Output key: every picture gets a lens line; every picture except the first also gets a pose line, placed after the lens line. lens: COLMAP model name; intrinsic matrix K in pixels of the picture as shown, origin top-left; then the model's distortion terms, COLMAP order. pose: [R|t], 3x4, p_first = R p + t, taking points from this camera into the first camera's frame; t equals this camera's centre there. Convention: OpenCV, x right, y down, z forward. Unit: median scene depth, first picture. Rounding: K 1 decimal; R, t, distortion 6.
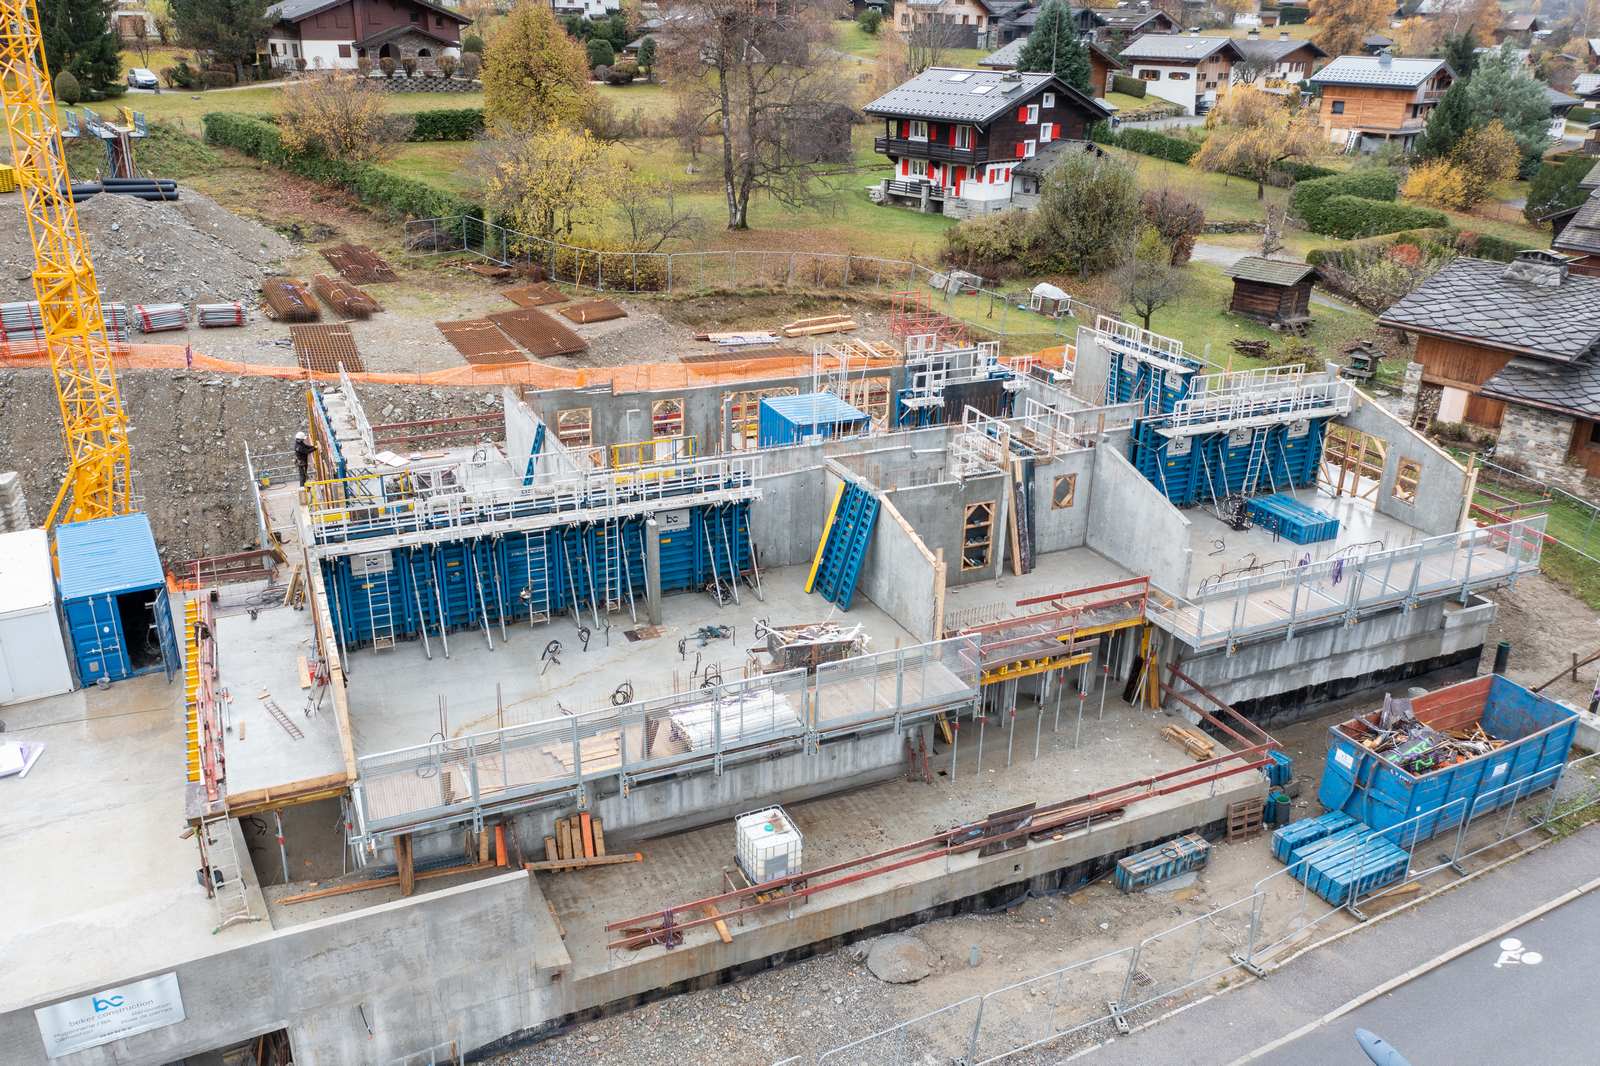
lens RADIAL K [[1255.0, 0, 797.4], [0, 1255.0, 533.0], [0, 0, 1]] dist [-0.026567, 0.006582]
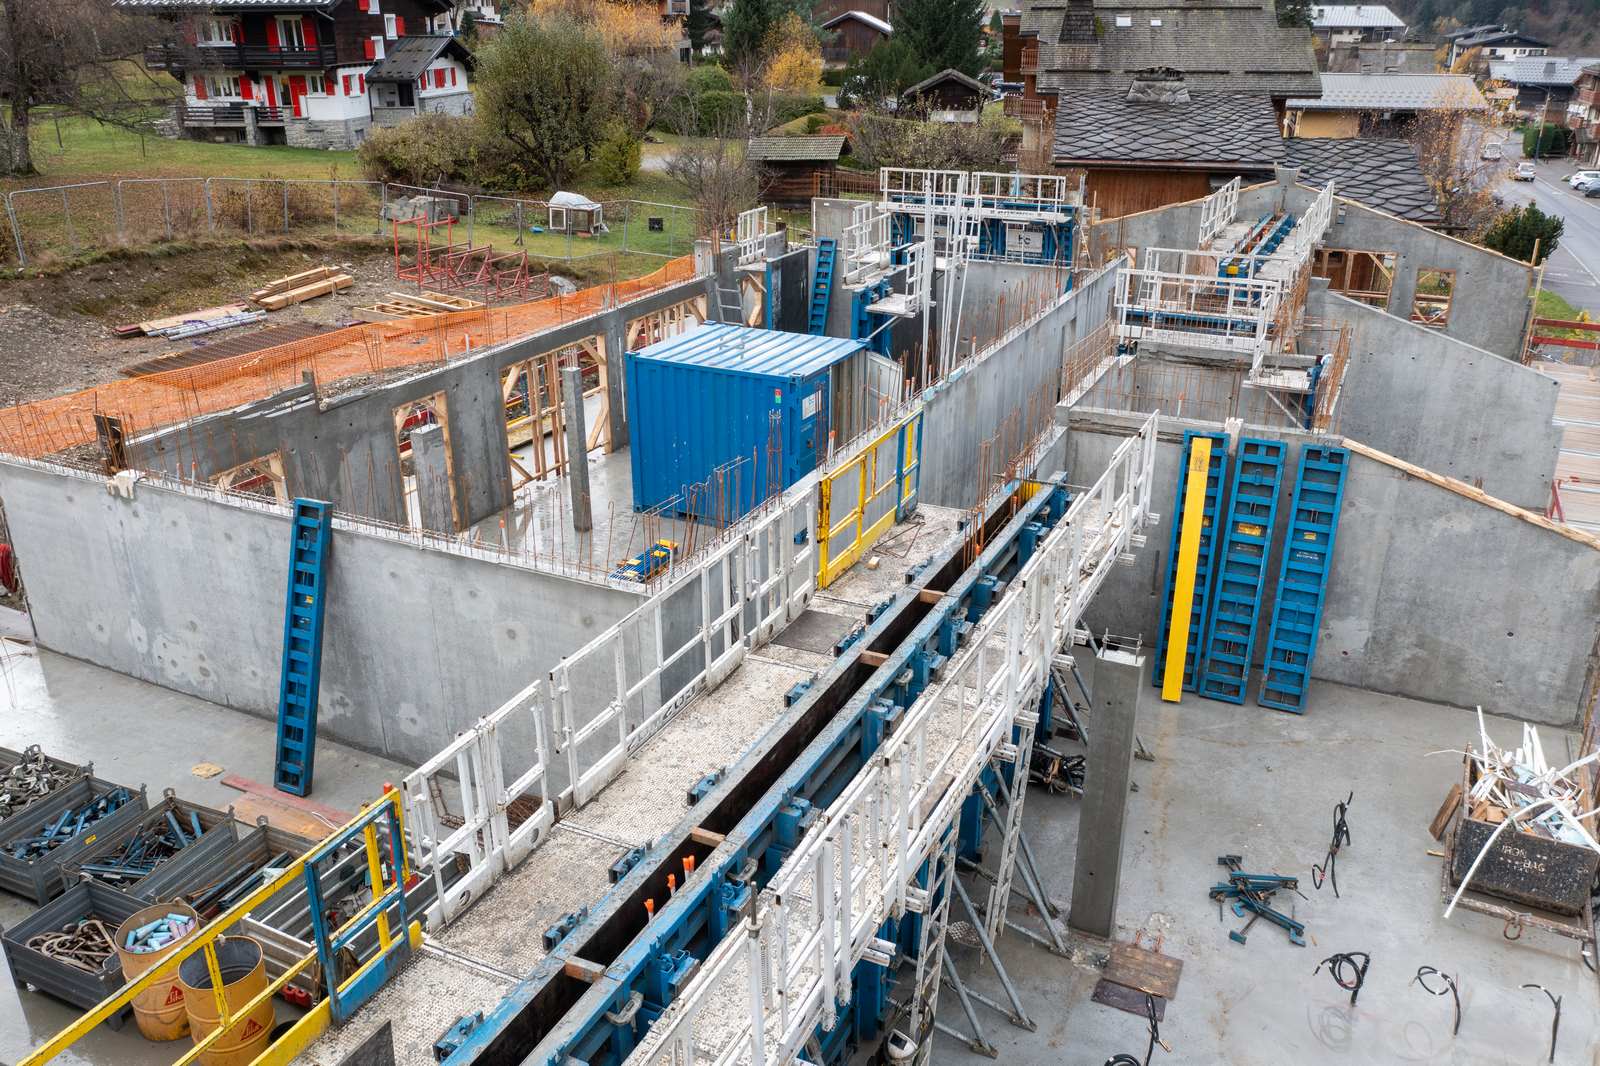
lens RADIAL K [[1255.0, 0, 797.4], [0, 1255.0, 533.0], [0, 0, 1]] dist [-0.026567, 0.006582]
pose [[0.774836, -0.260981, 0.575776, -0.168739], [0.255497, 0.962385, 0.092390, -0.042883], [-0.578230, 0.075522, 0.812371, 0.359609]]
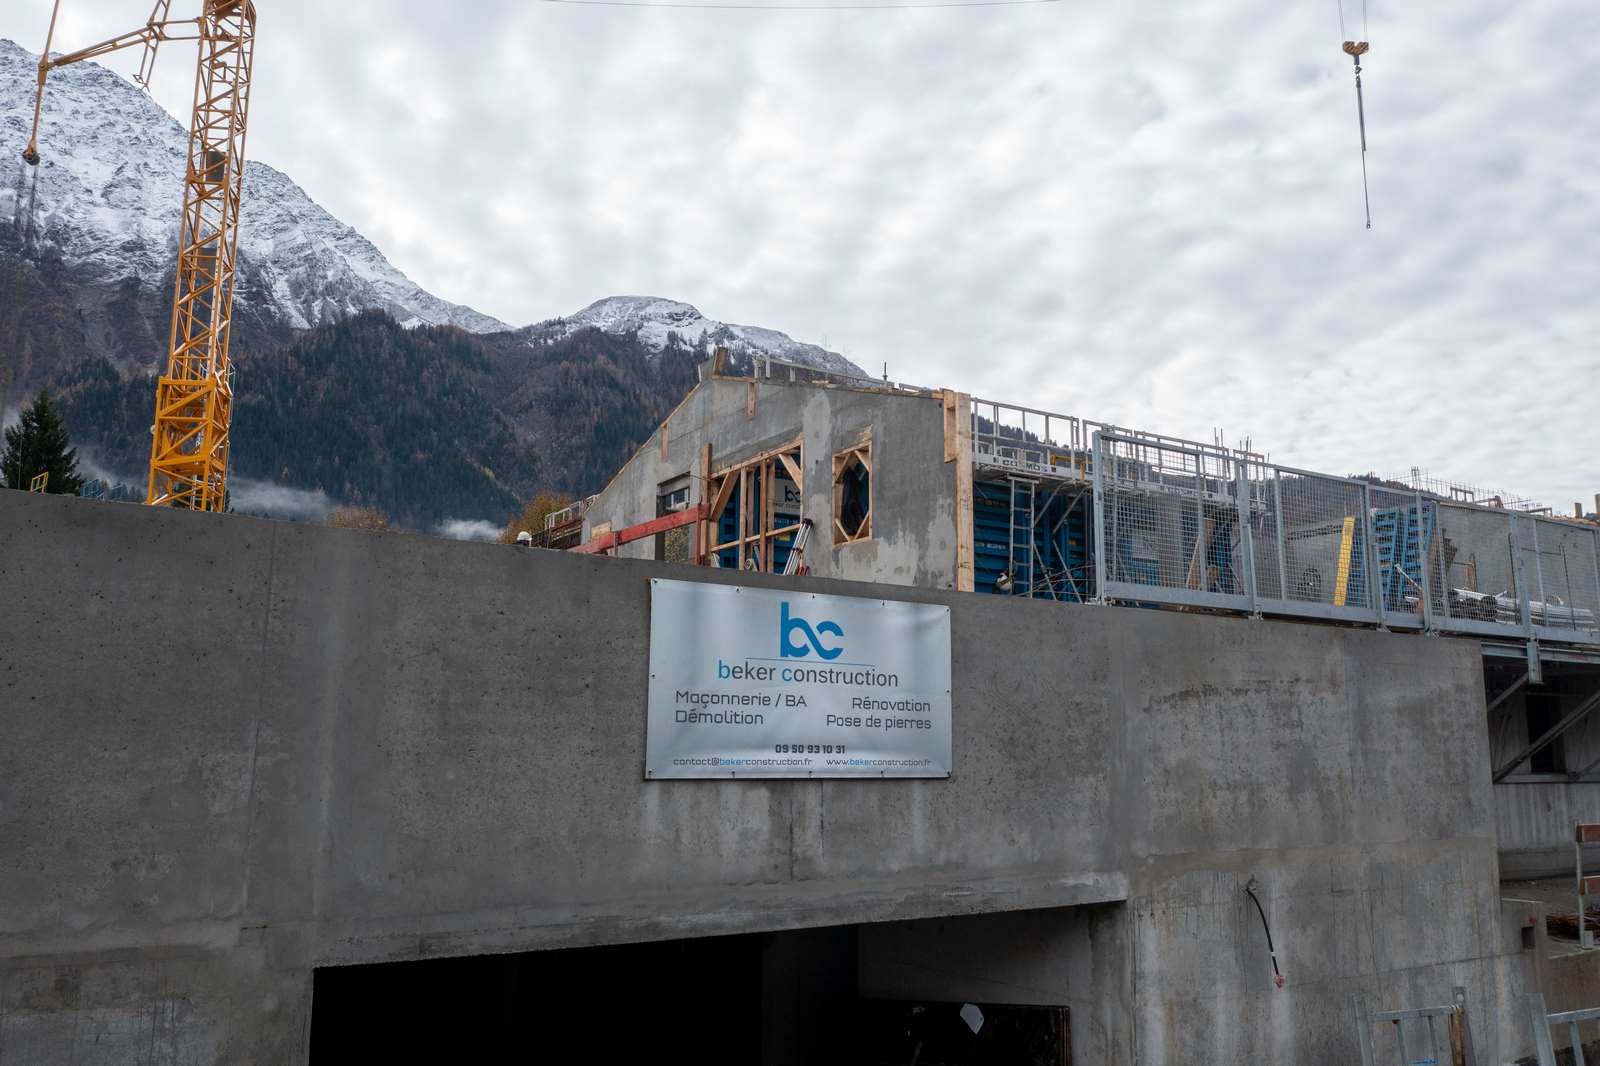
lens RADIAL K [[1255.0, 0, 797.4], [0, 1255.0, 533.0], [0, 0, 1]] dist [-0.026567, 0.006582]
pose [[0.992583, 0.012894, 0.120885, -0.184431], [0.052929, 0.849339, -0.525188, 0.164756], [-0.109444, 0.527691, 0.842357, 0.211840]]
